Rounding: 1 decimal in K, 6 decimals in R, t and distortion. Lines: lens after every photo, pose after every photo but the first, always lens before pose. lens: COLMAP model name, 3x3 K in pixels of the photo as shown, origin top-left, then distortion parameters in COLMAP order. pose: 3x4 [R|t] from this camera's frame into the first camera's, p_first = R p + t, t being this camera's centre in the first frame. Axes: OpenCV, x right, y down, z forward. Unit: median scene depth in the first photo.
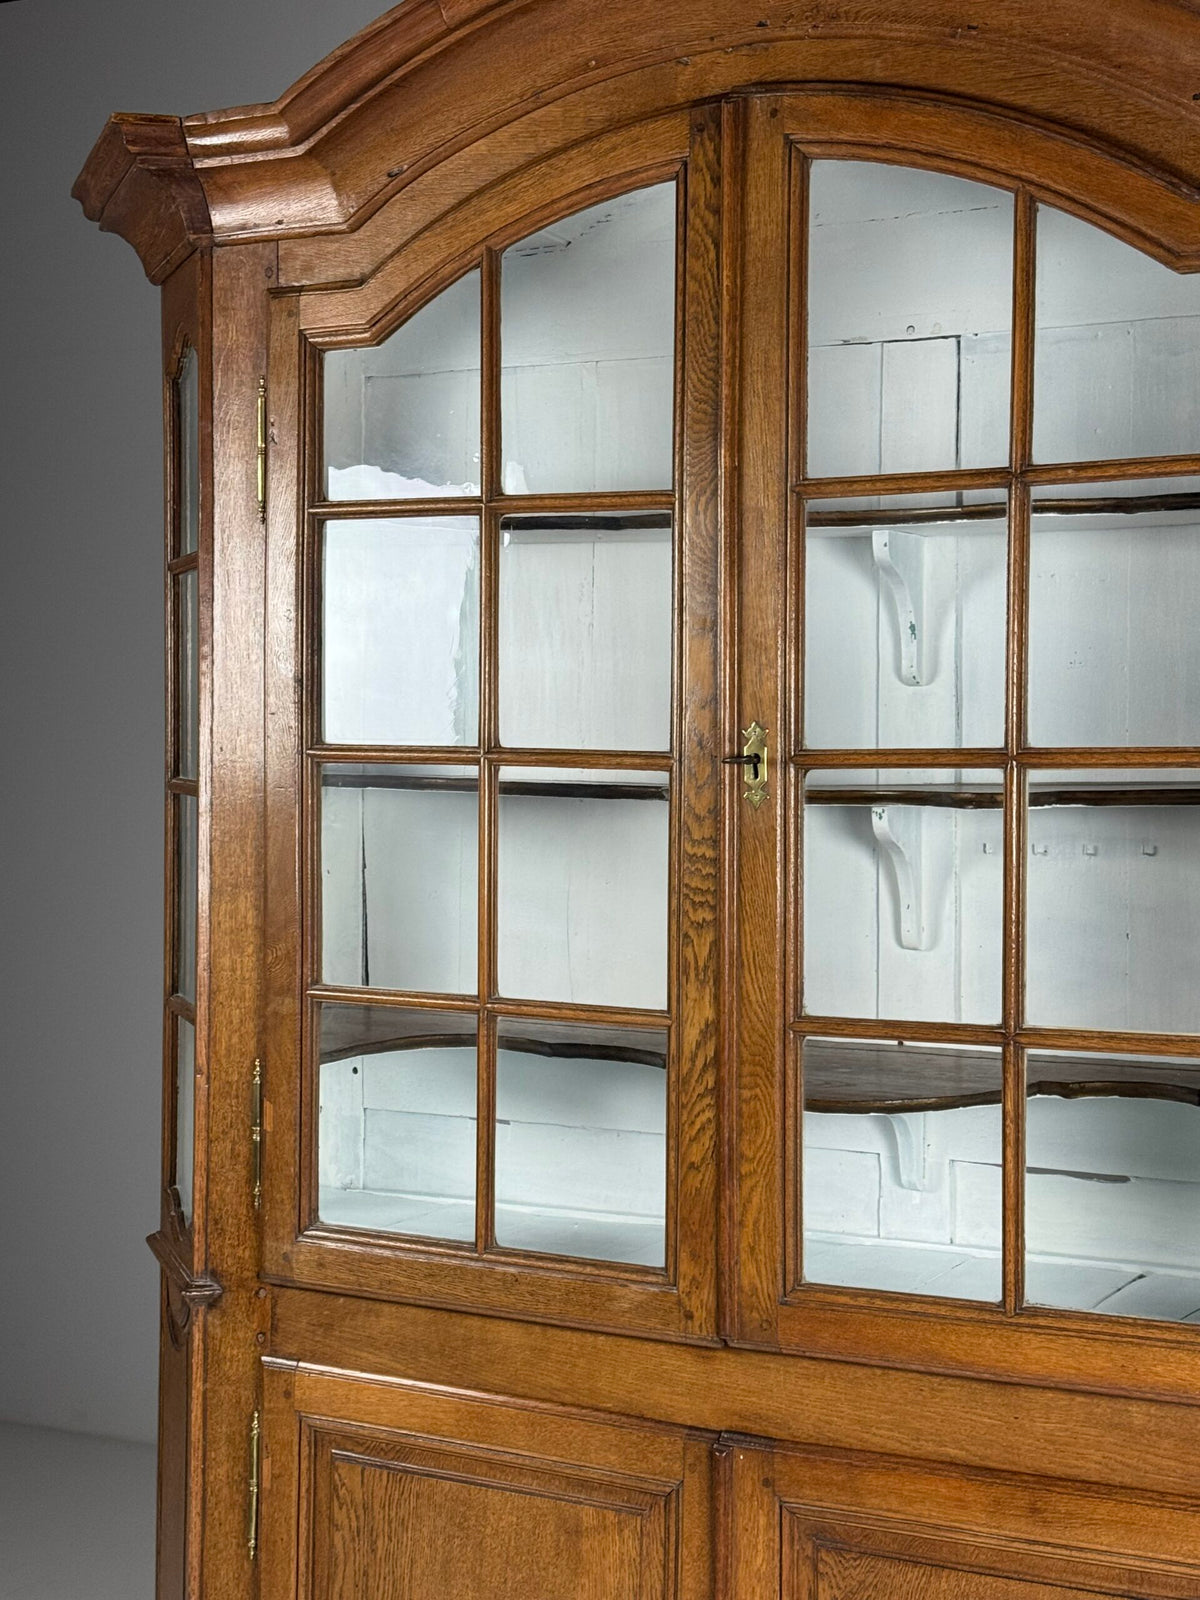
lens RADIAL K [[2488.7, 0, 600.0], [0, 2488.7, 800.0], [0, 0, 1]] dist [0.165115, -0.233304]
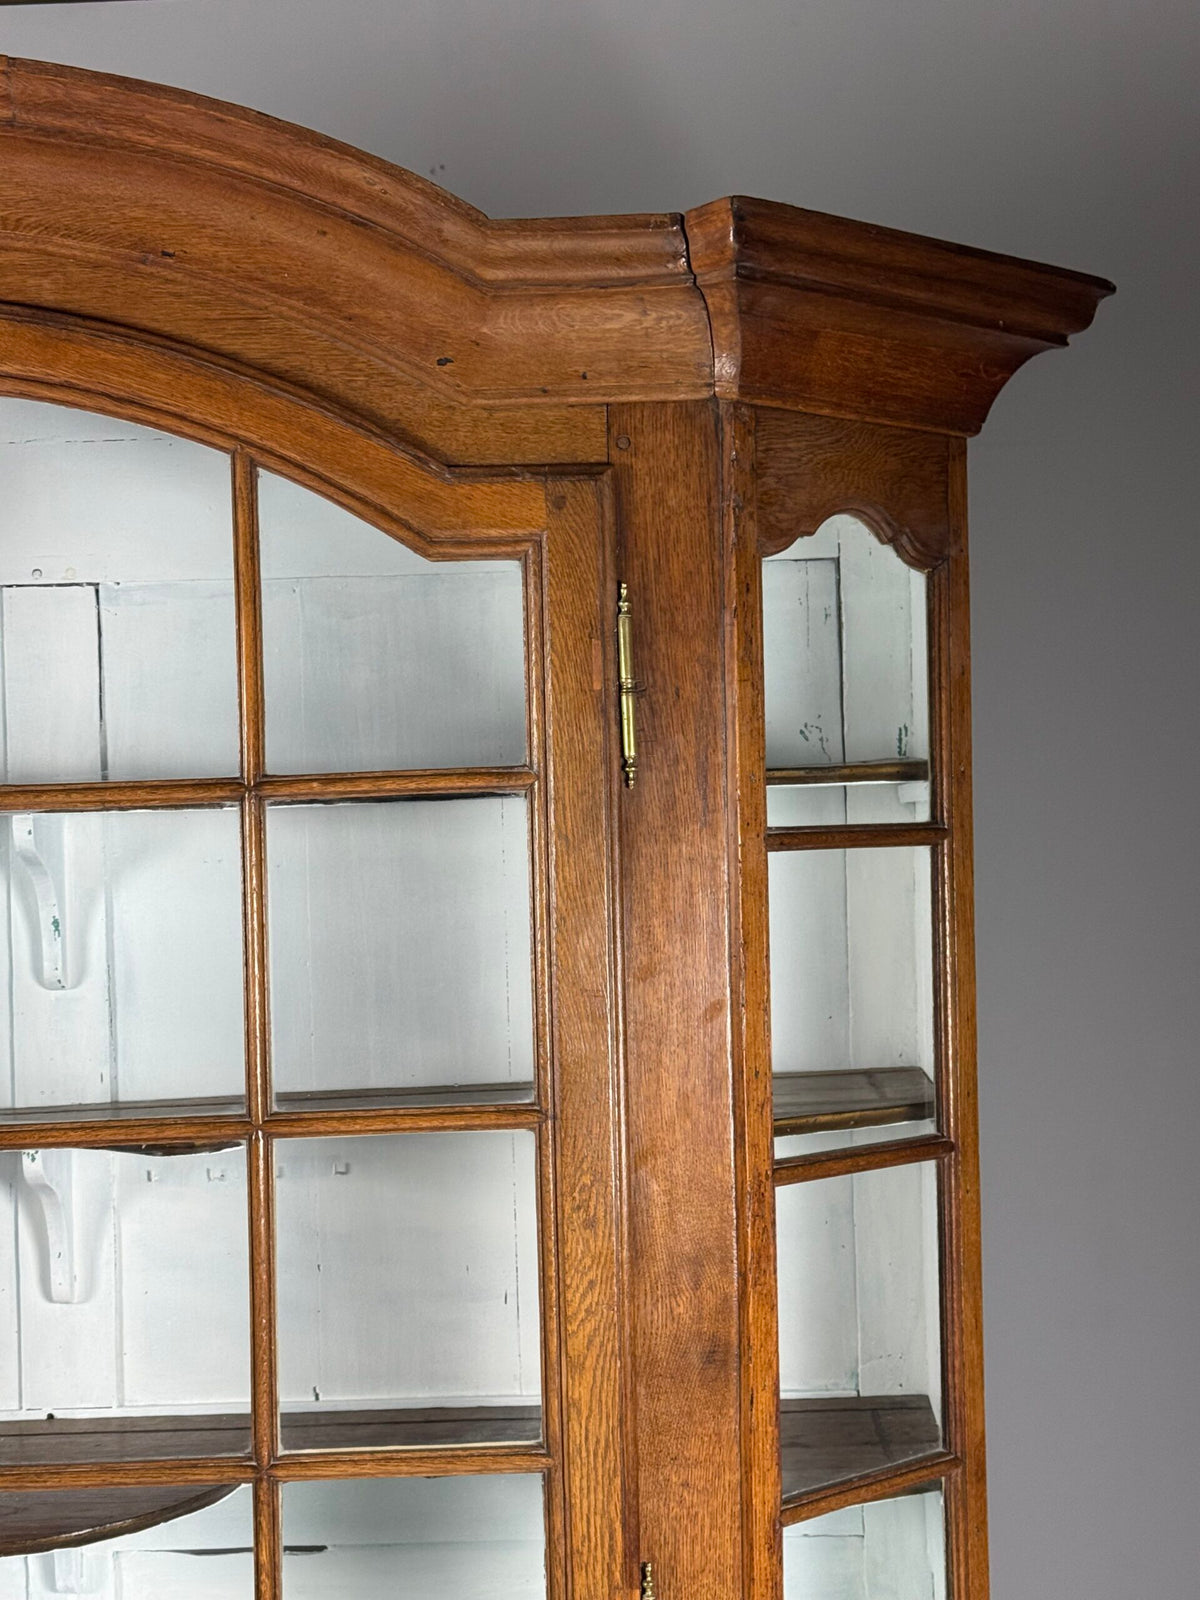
lens RADIAL K [[2375.6, 0, 600.0], [0, 2375.6, 818.2], [0, 0, 1]] dist [0.139107, -0.127306]
pose [[0.902373, -0.027668, 0.430067, -0.065644], [0.043249, 0.998713, -0.026493, -0.087789], [-0.428780, 0.042506, 0.902408, 0.219930]]
